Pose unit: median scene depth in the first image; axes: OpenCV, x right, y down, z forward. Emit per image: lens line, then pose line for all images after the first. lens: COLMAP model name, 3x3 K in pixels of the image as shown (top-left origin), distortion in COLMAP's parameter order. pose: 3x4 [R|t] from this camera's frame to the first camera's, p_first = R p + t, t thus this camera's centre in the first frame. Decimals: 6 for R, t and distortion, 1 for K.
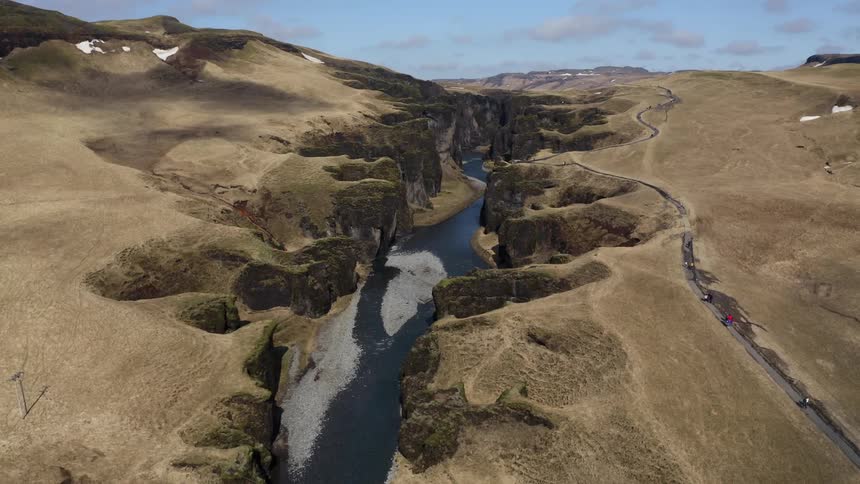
lens RADIAL K [[969.6, 0, 430.0], [0, 969.6, 242.0], [0, 0, 1]] dist [-0.183689, -0.004350]
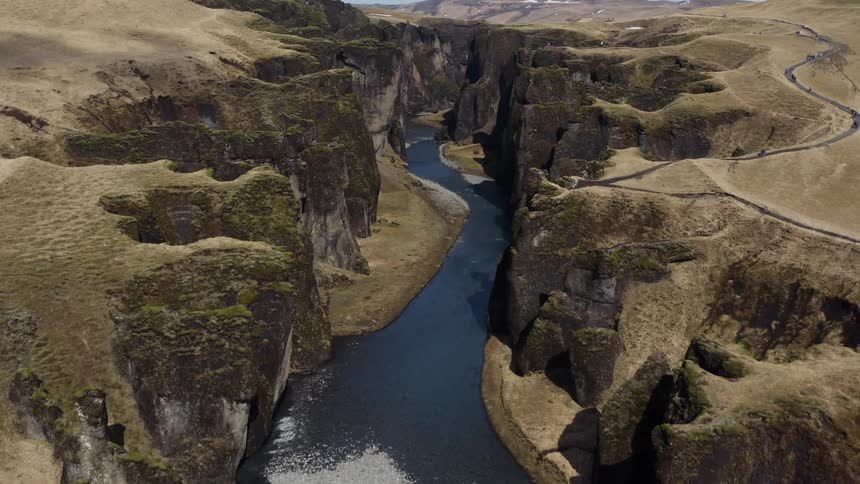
lens RADIAL K [[969.6, 0, 430.0], [0, 969.6, 242.0], [0, 0, 1]] dist [-0.183689, -0.004350]
pose [[0.992415, 0.002580, 0.122904, -0.024147], [-0.010402, 0.997957, 0.063041, -0.077251], [-0.122490, -0.063841, 0.990414, 0.548376]]
